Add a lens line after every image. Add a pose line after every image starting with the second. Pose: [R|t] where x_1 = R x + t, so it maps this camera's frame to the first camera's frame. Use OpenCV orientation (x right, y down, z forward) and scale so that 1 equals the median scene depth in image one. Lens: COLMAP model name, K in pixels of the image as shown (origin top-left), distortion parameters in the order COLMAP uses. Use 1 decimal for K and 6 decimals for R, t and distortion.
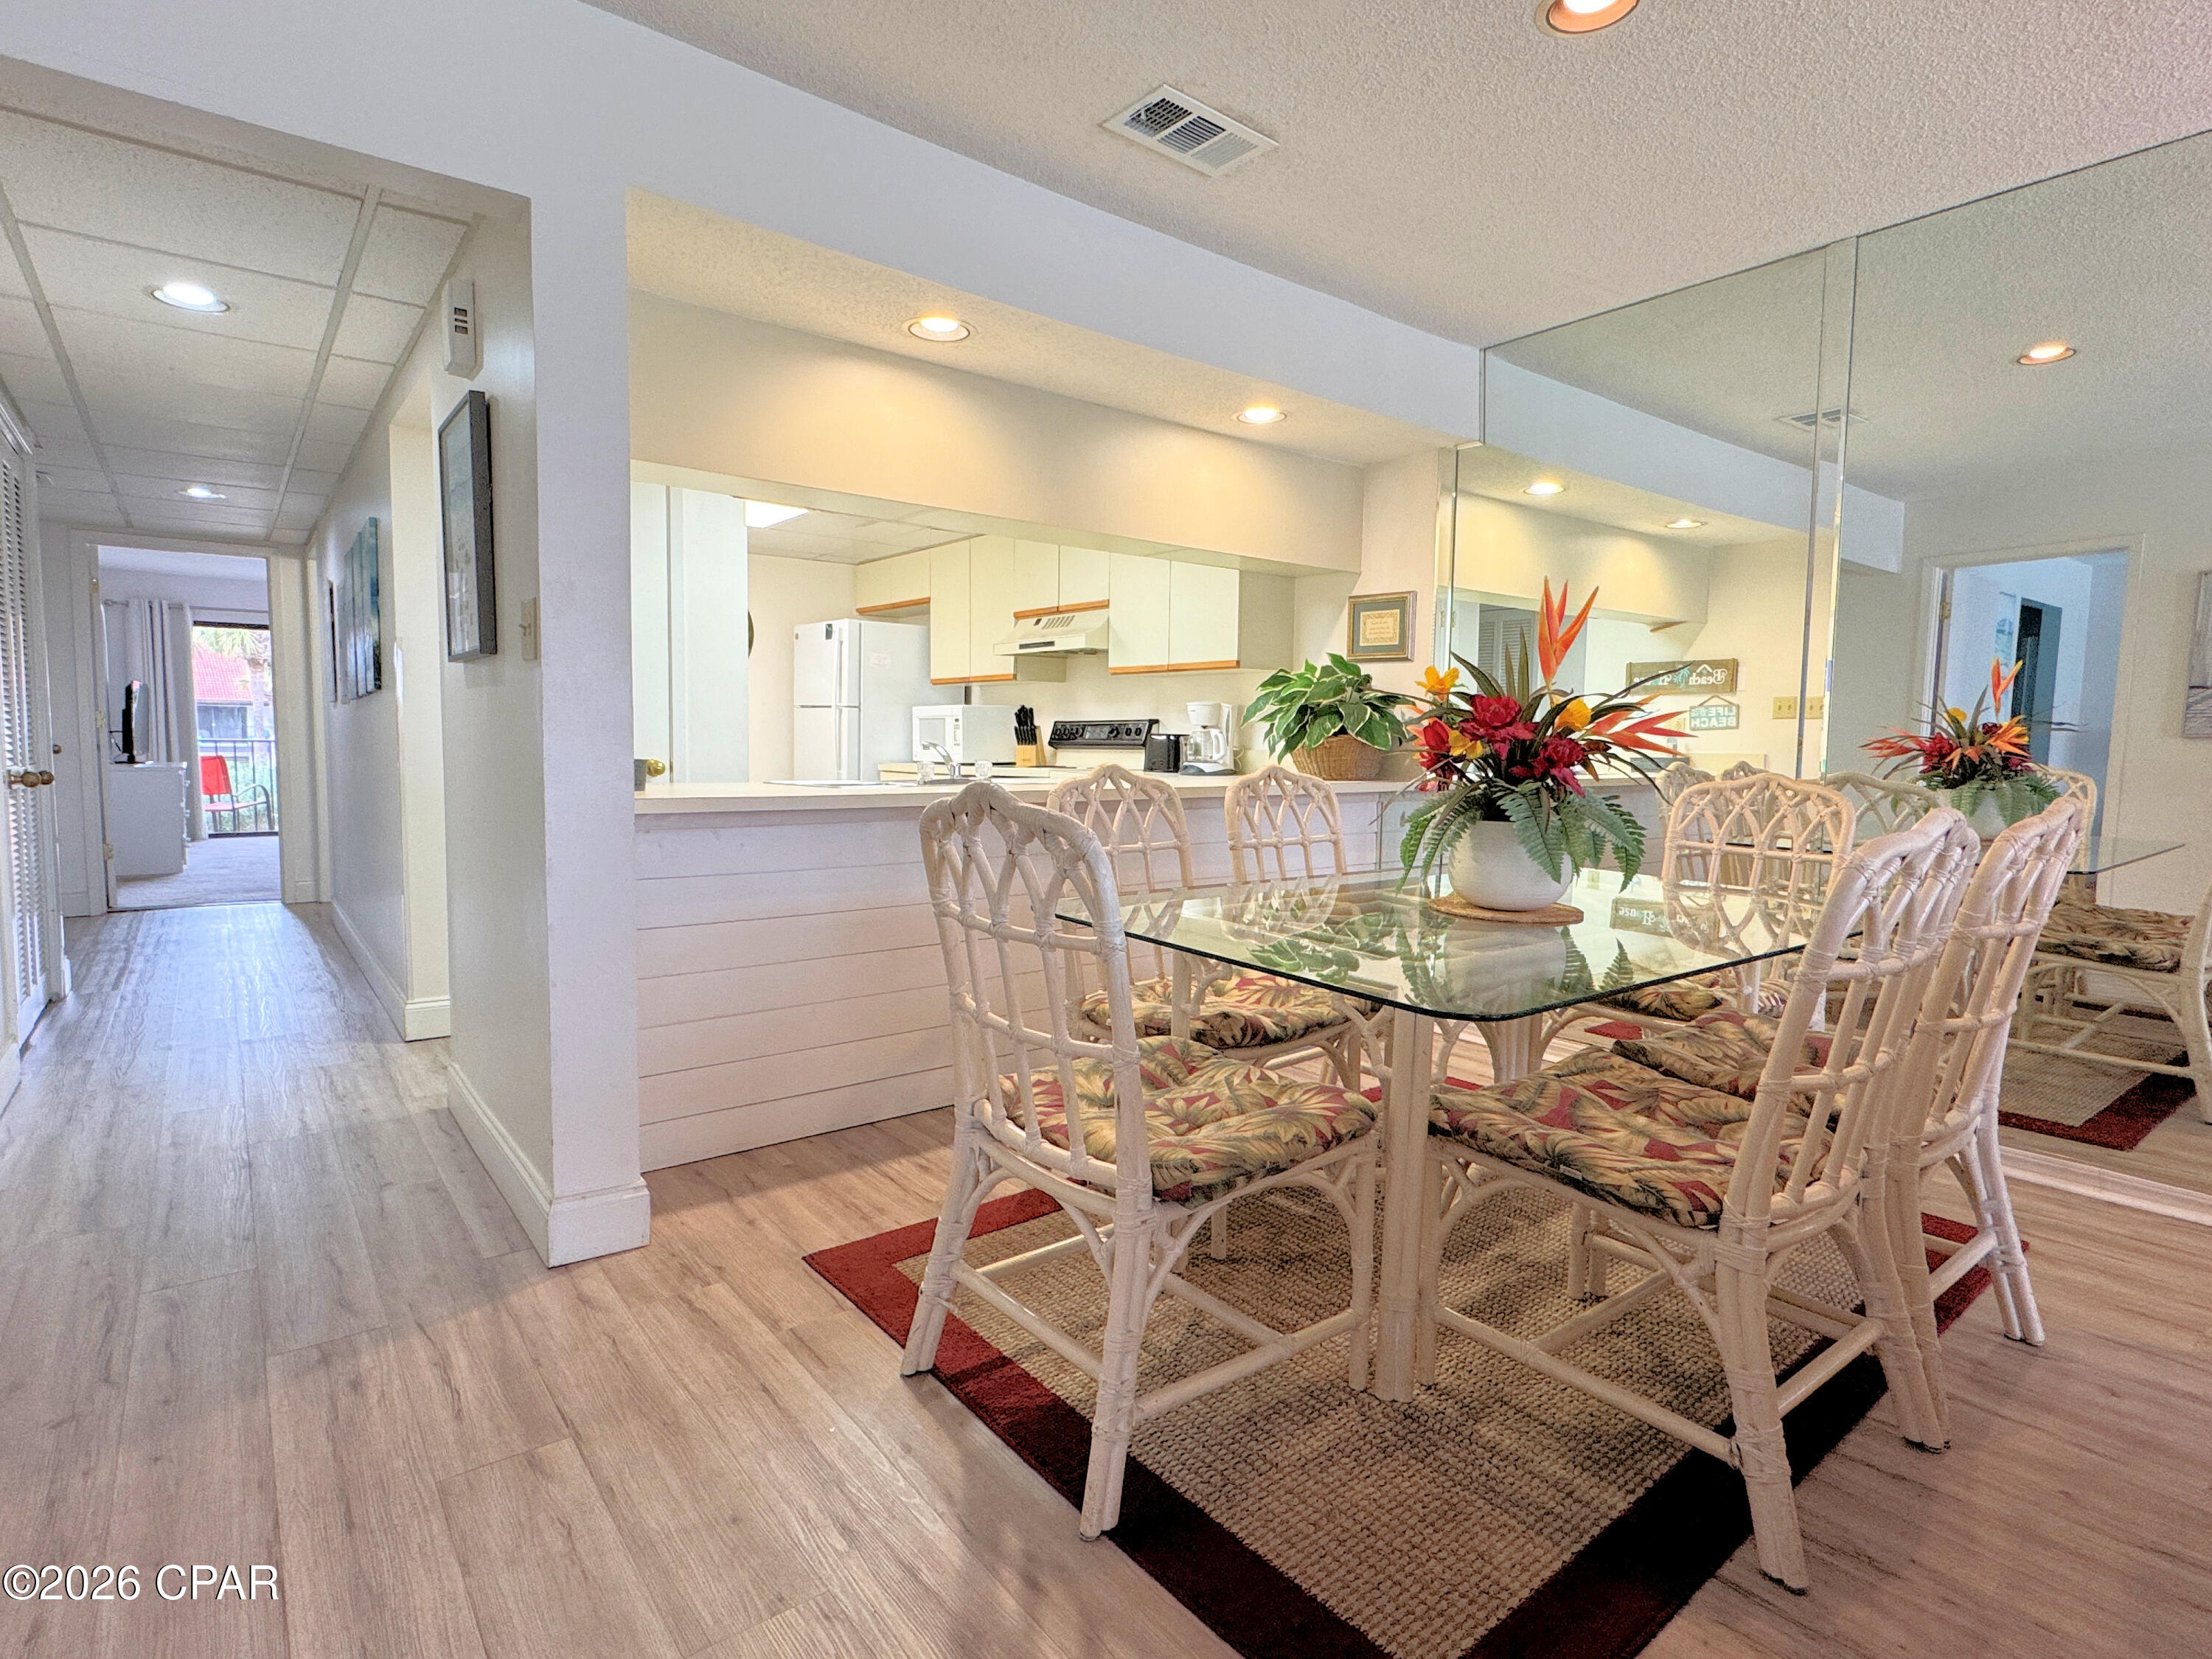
lens RADIAL K [[1174.5, 0, 1106.0], [0, 1174.5, 829.5], [0, 0, 1]] dist [0.000173, -0.000478]
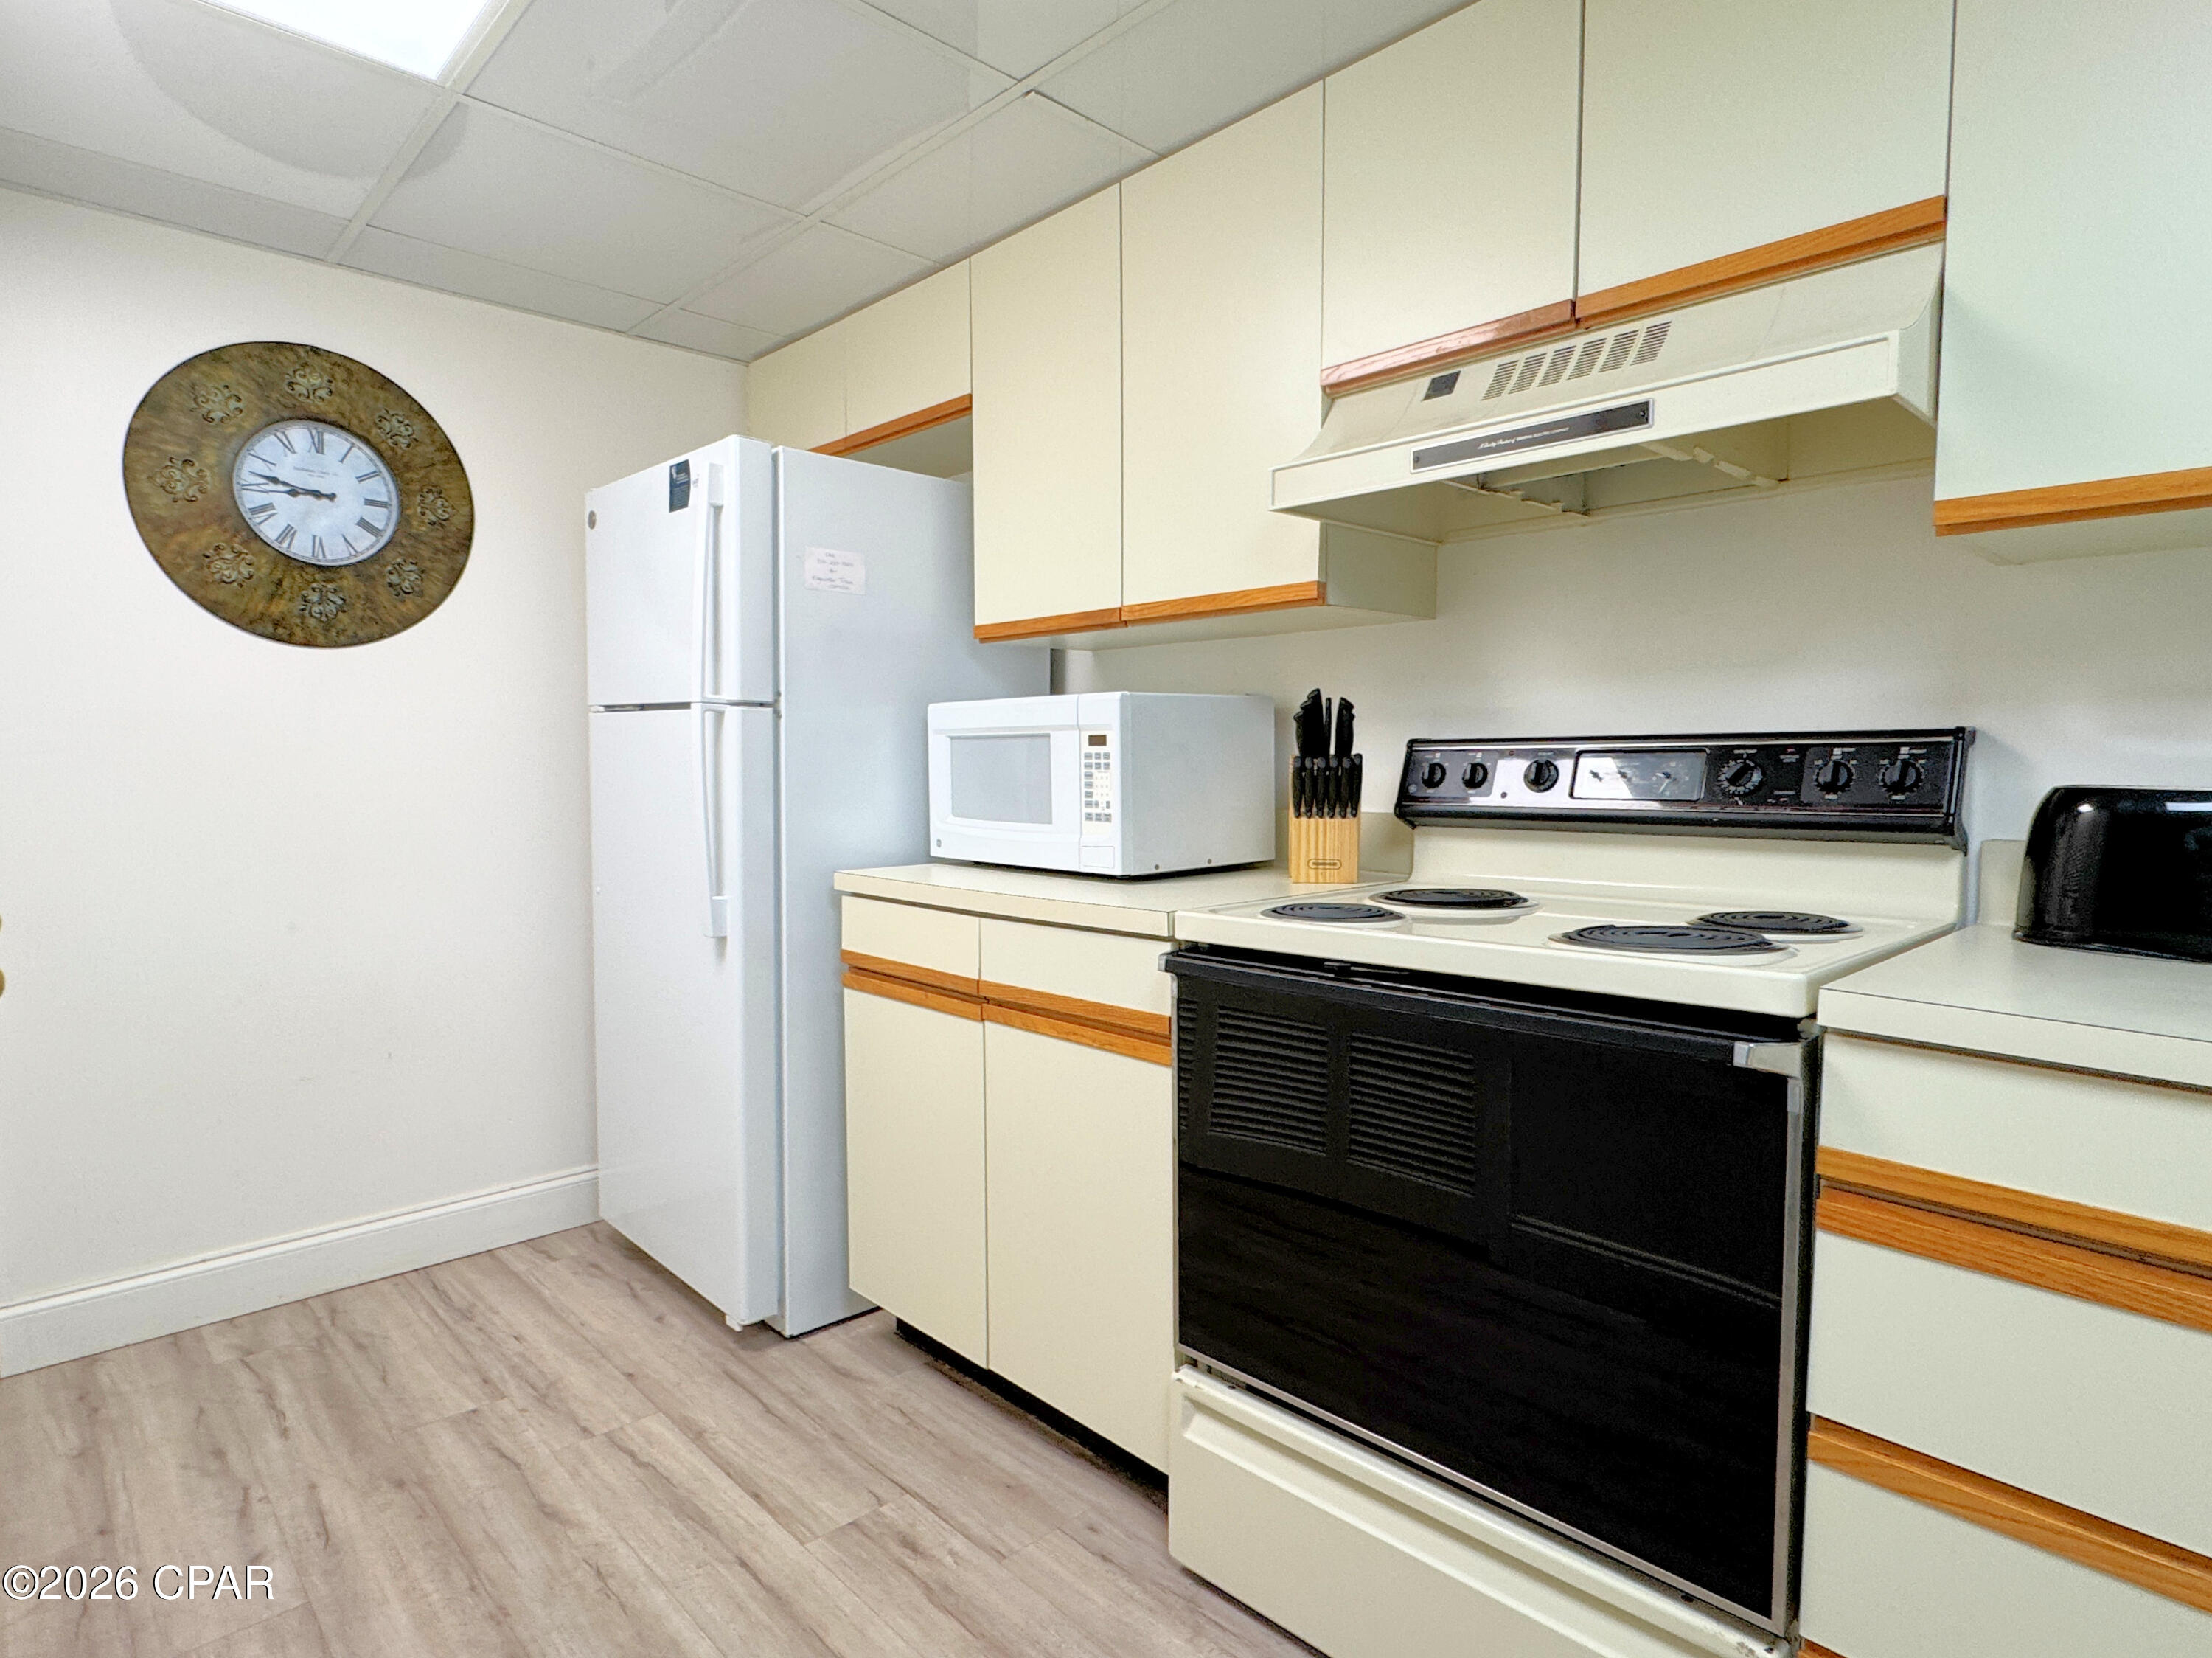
lens RADIAL K [[1174.7, 0, 1106.0], [0, 1174.7, 829.0], [0, 0, 1]] dist [0.000173, -0.000478]
pose [[0.996142, -0.018769, 0.085729, -0.150188], [0.019916, 0.999723, -0.012543, -0.064737], [-0.085470, 0.014202, 0.996240, 0.680187]]
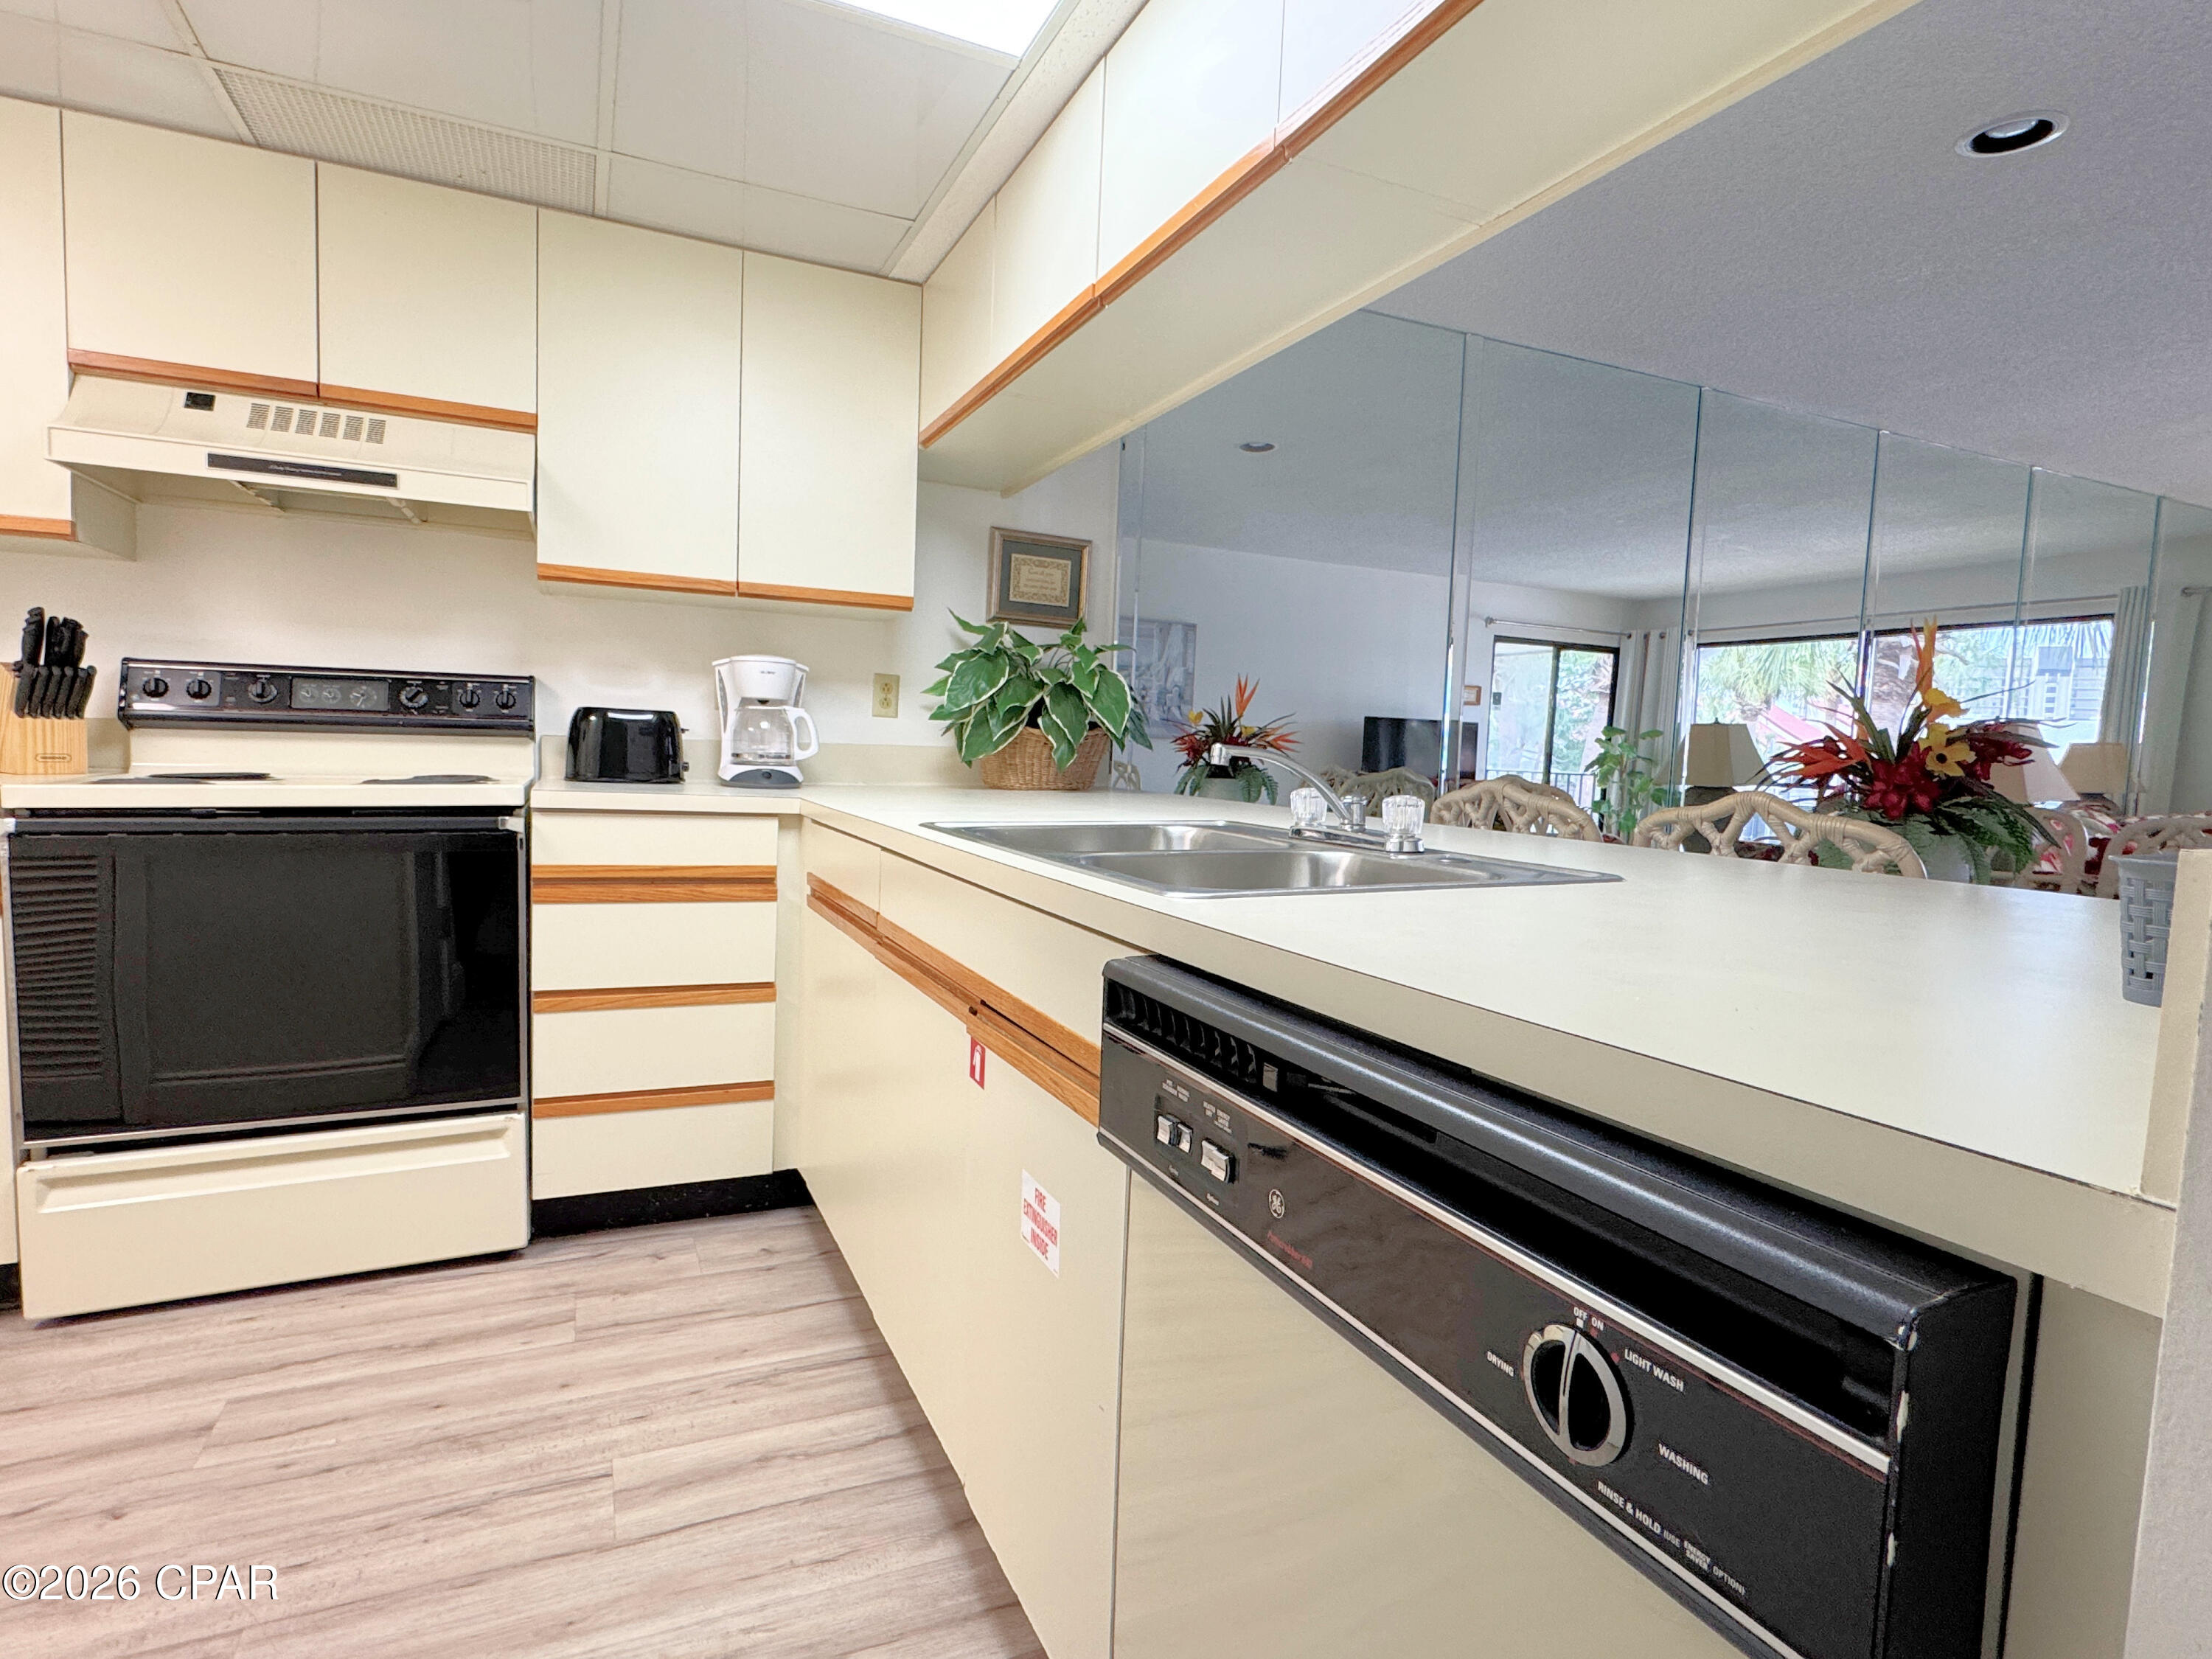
lens RADIAL K [[1174.5, 0, 1106.0], [0, 1174.5, 829.5], [0, 0, 1]] dist [0.000173, -0.000478]
pose [[0.235185, -0.070902, 0.969361, -0.344213], [0.042402, 0.997135, 0.062646, -0.045101], [-0.971025, 0.026370, 0.237517, 0.581422]]
